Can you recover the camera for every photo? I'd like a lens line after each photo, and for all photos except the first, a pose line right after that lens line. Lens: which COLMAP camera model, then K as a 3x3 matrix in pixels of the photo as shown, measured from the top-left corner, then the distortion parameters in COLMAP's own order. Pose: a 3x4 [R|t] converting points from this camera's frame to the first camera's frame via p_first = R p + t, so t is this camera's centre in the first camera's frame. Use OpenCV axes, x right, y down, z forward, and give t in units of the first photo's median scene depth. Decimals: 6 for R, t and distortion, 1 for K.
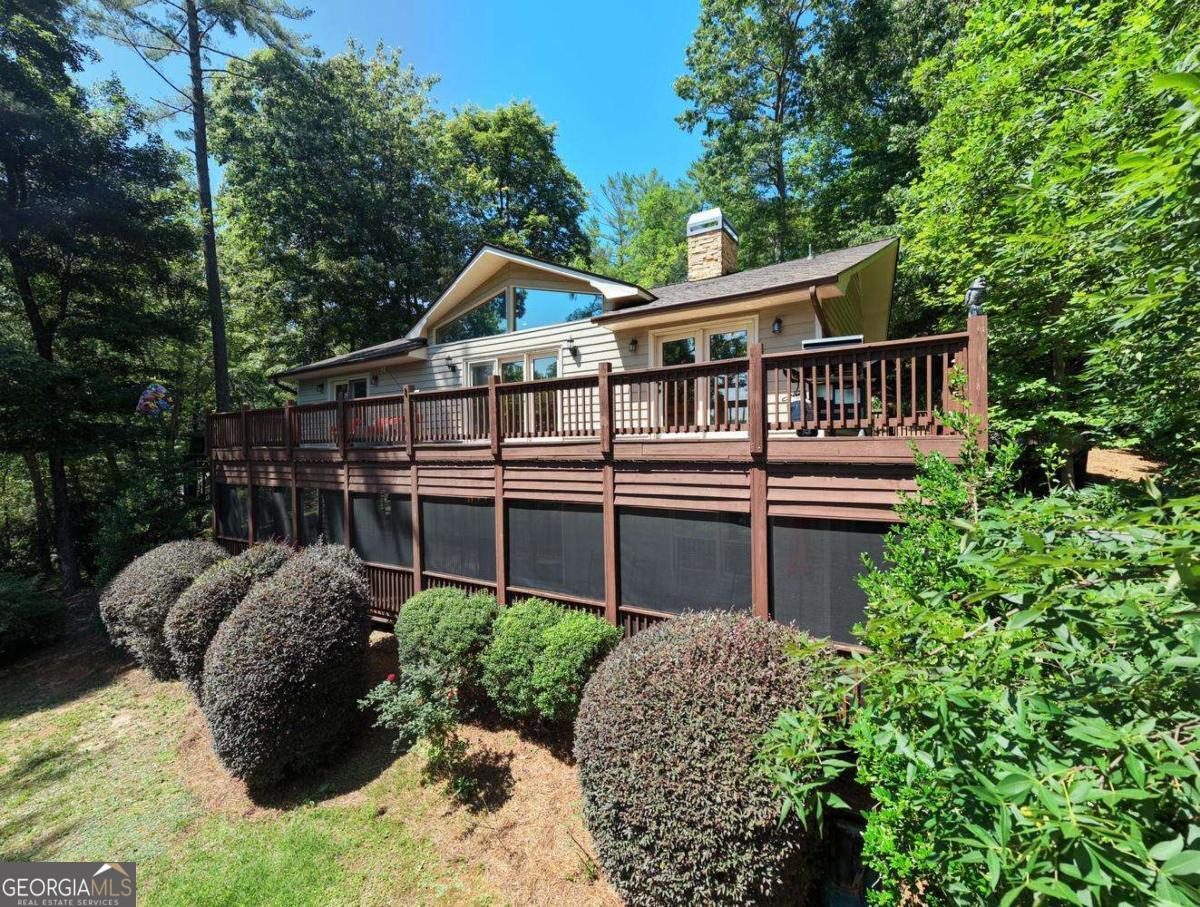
lens RADIAL K [[503.4, 0, 596.0], [0, 503.4, 454.1], [0, 0, 1]] dist [0.011656, 0.001034]
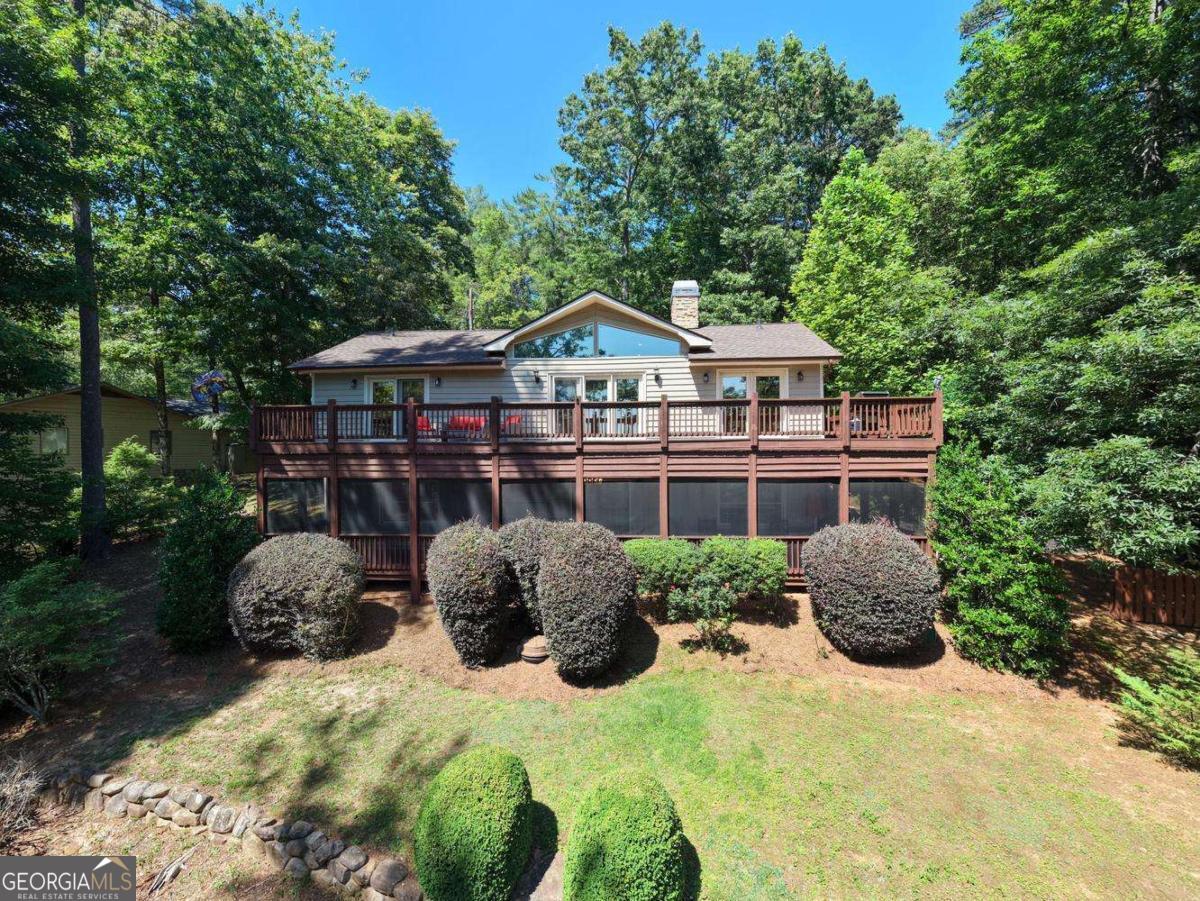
lens RADIAL K [[498.3, 0, 602.6], [0, 498.3, 452.0], [0, 0, 1]] dist [0.001560, 0.000348]
pose [[0.884133, 0.006968, 0.467183, -0.896025], [0.000215, 0.999883, -0.015320, 0.031655], [-0.467235, 0.013645, 0.884028, -0.180093]]
